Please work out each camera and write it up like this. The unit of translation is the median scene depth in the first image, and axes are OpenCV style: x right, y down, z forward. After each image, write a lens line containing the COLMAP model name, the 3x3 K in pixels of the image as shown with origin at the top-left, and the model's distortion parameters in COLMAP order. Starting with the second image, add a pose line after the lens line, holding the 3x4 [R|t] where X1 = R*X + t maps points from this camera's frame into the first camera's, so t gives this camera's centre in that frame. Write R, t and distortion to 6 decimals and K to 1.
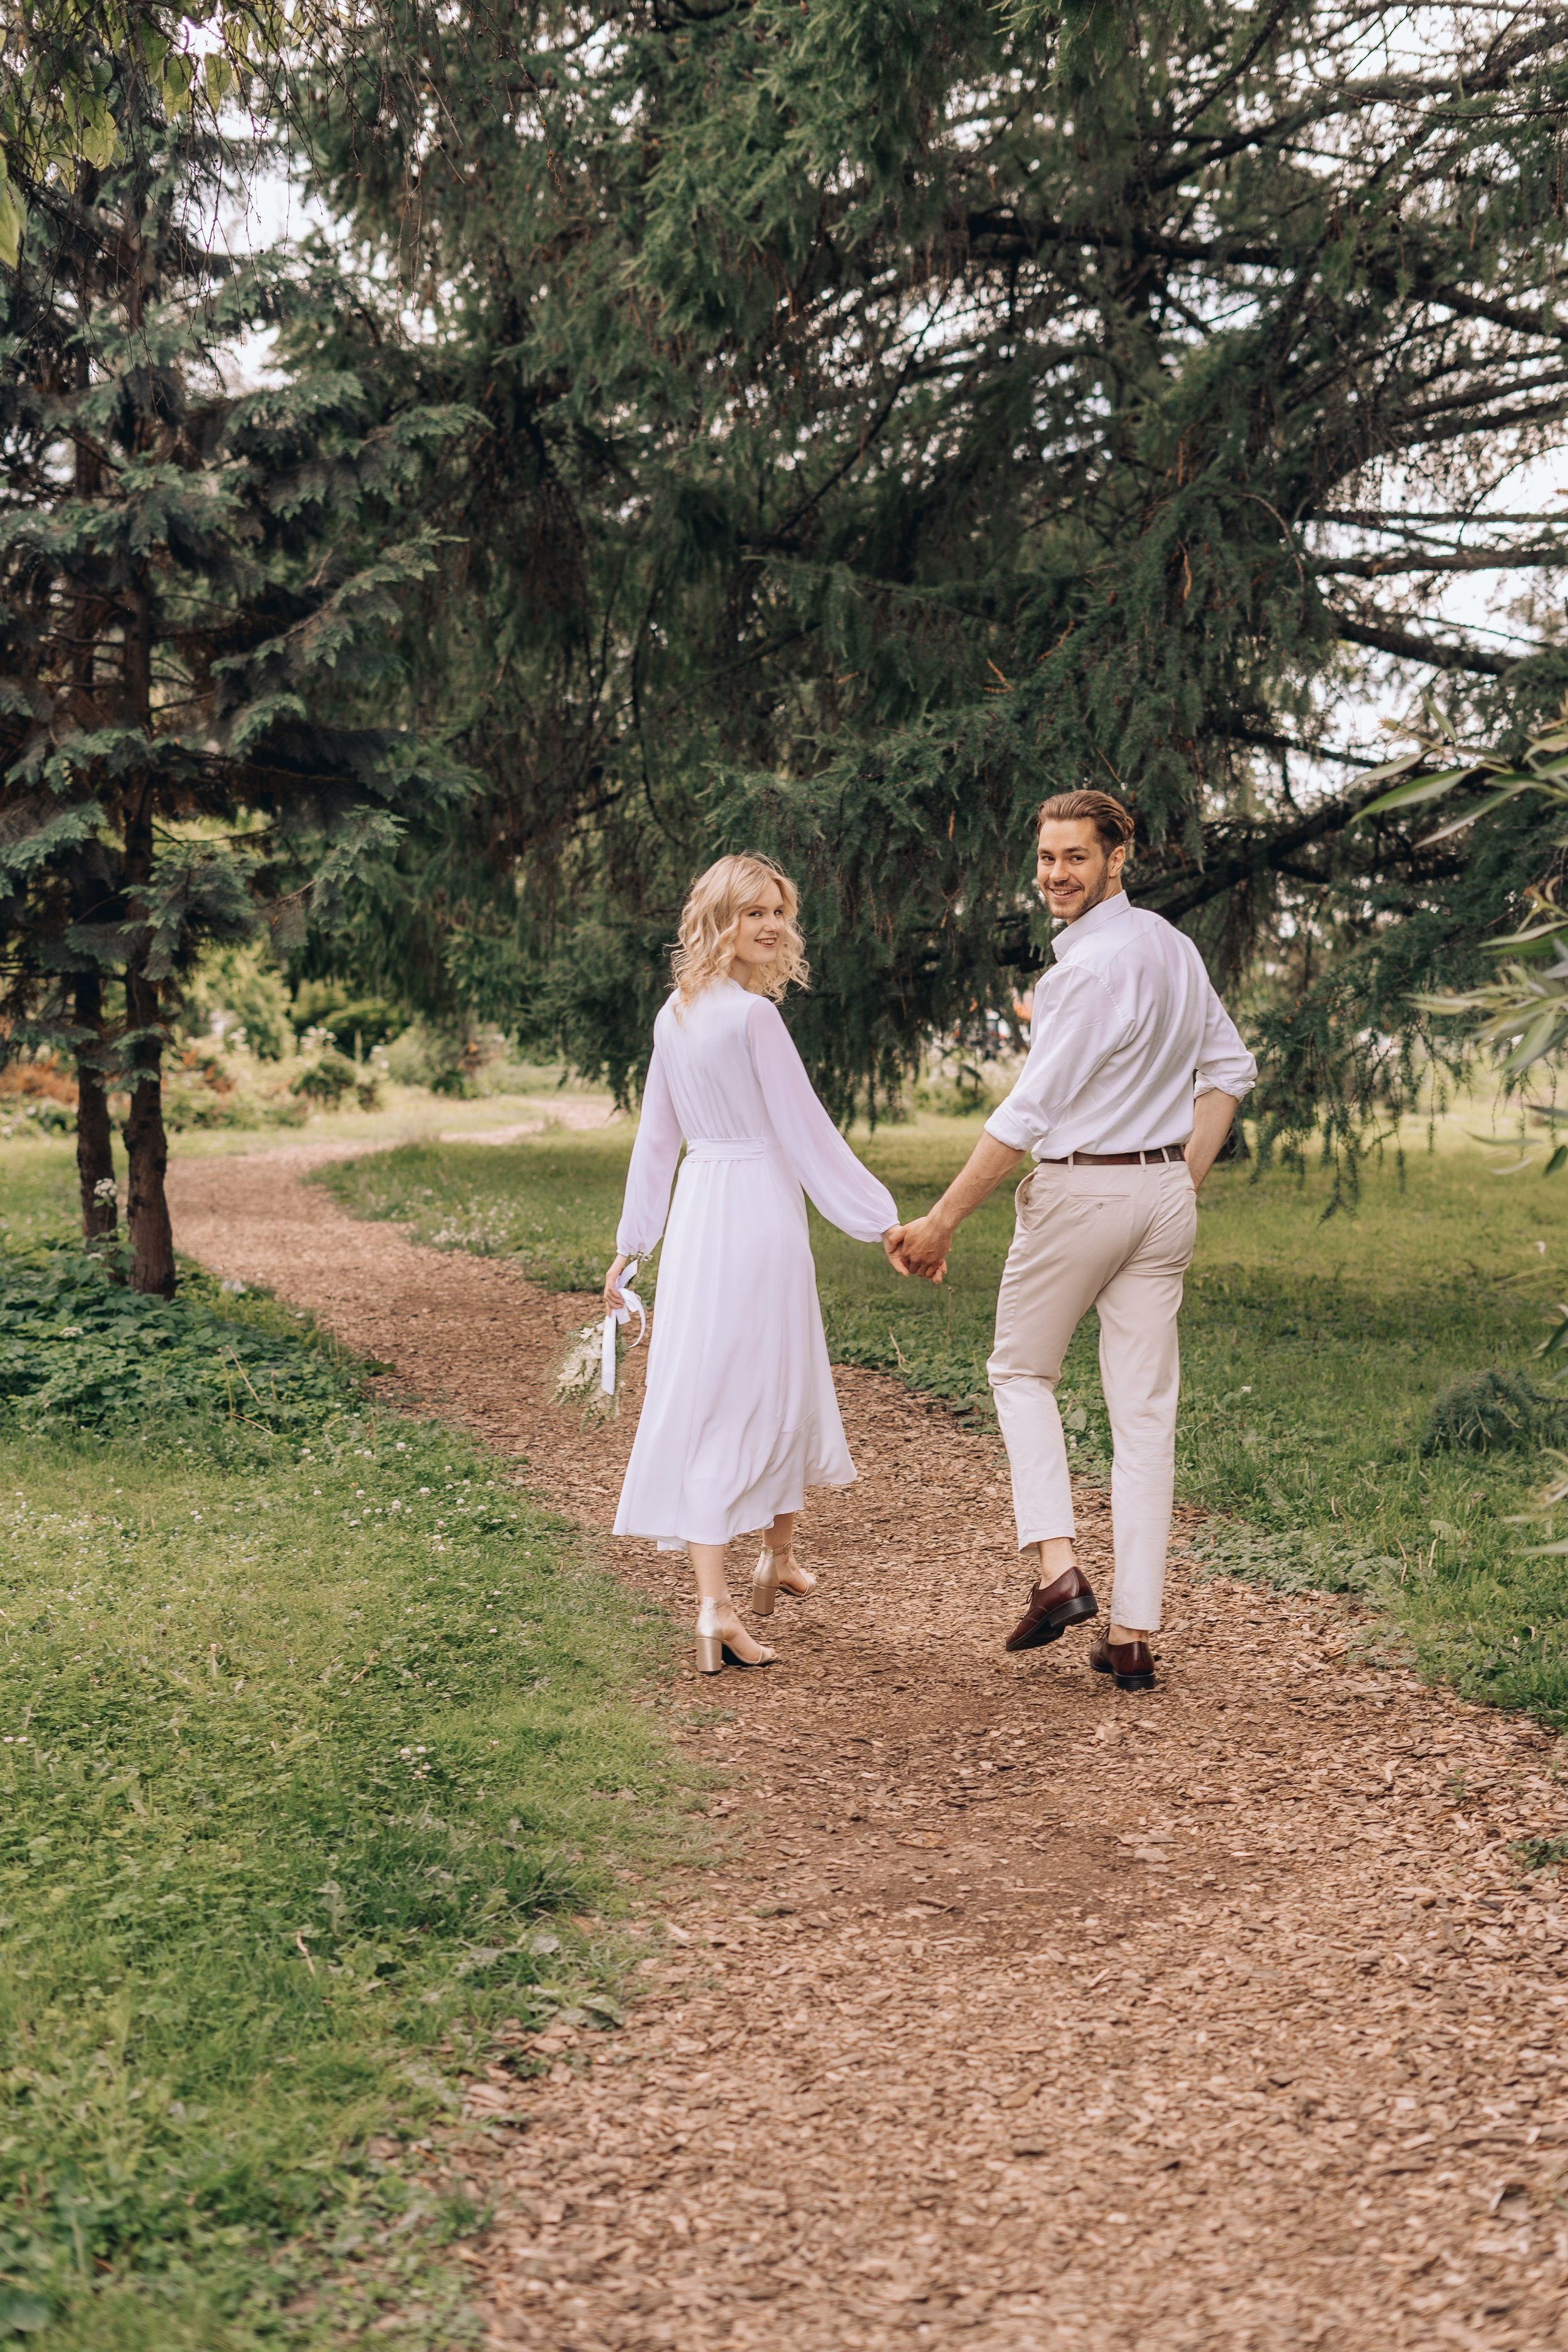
lens RADIAL K [[3560.2, 0, 891.2], [0, 3560.2, 1176.8], [0, 0, 1]] dist [-0.009415, 0.028834]
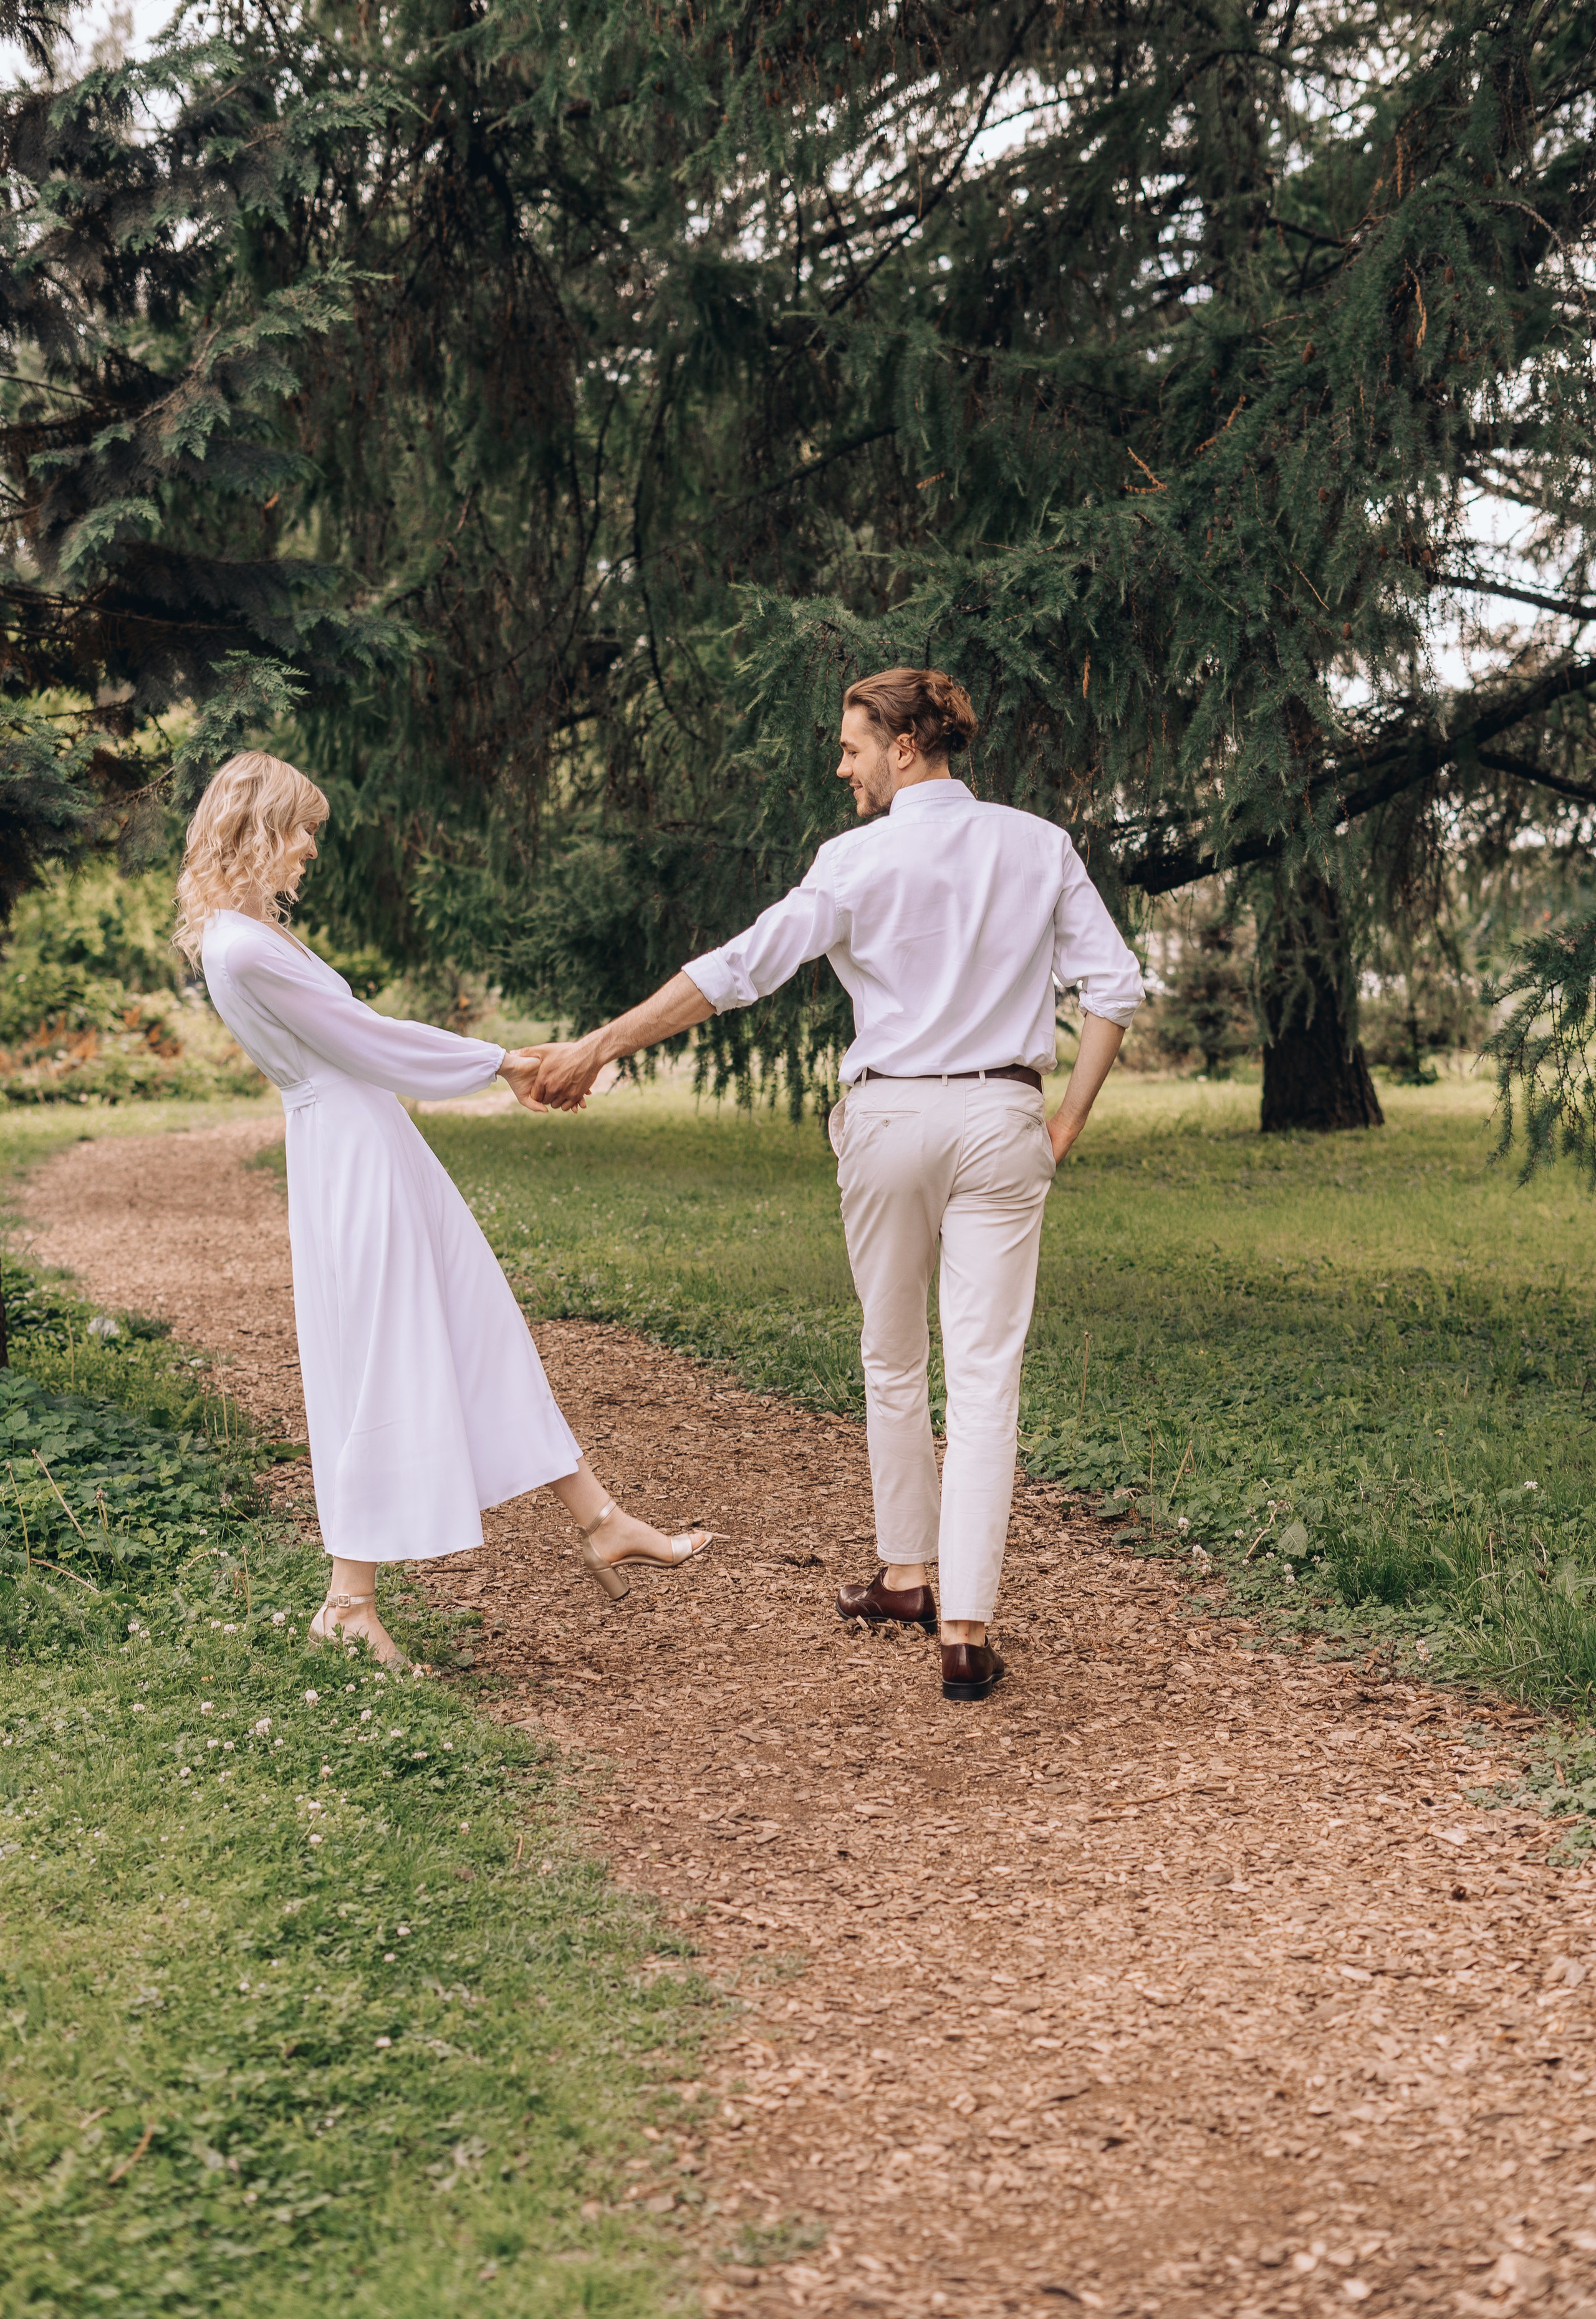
lens RADIAL K [[3449.4, 0, 800.7], [0, 3449.4, 1067.3], [0, 0, 1]] dist [0.008177, 0.002783]
pose [[0.999507, -0.011174, -0.029332, -0.020454], [0.010700, 0.999811, -0.016260, -0.011492], [0.029508, 0.015938, 0.999437, 0.326101]]
